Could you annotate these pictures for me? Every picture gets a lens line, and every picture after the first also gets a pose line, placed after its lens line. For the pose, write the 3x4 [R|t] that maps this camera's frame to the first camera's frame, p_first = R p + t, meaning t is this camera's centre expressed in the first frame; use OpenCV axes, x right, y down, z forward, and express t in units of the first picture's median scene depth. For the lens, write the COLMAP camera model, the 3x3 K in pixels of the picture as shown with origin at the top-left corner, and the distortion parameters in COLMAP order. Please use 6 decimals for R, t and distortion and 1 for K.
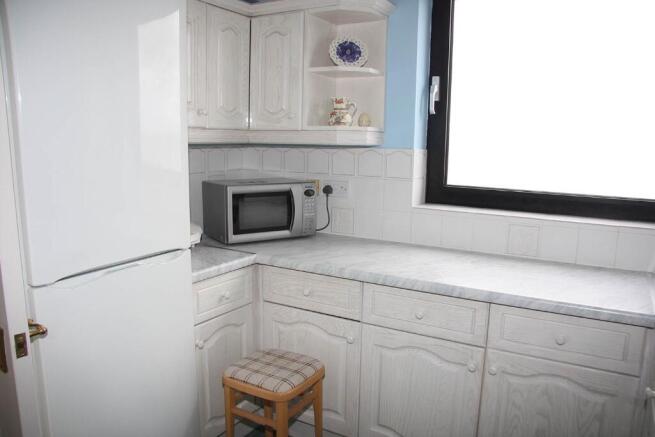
lens RADIAL K [[512.9, 0, 325.0], [0, 512.9, 235.8], [0, 0, 1]] dist [-0.172045, 0.135407]
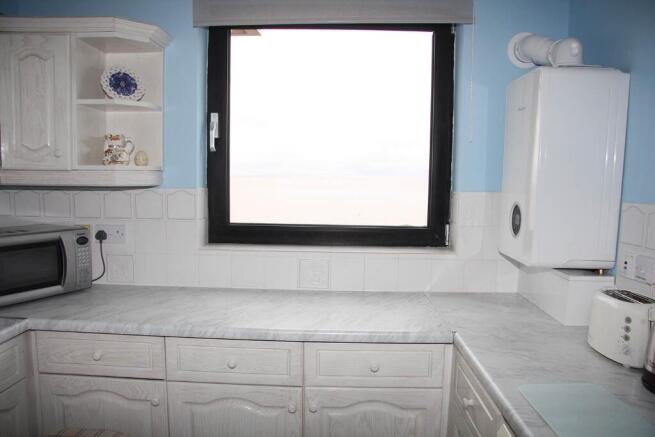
lens RADIAL K [[512.9, 0, 325.0], [0, 512.9, 235.8], [0, 0, 1]] dist [-0.172045, 0.135407]
pose [[0.875431, -0.058233, 0.479823, -0.079134], [0.087858, 0.995350, -0.039498, -0.023214], [-0.475292, 0.076734, 0.876476, 0.057470]]
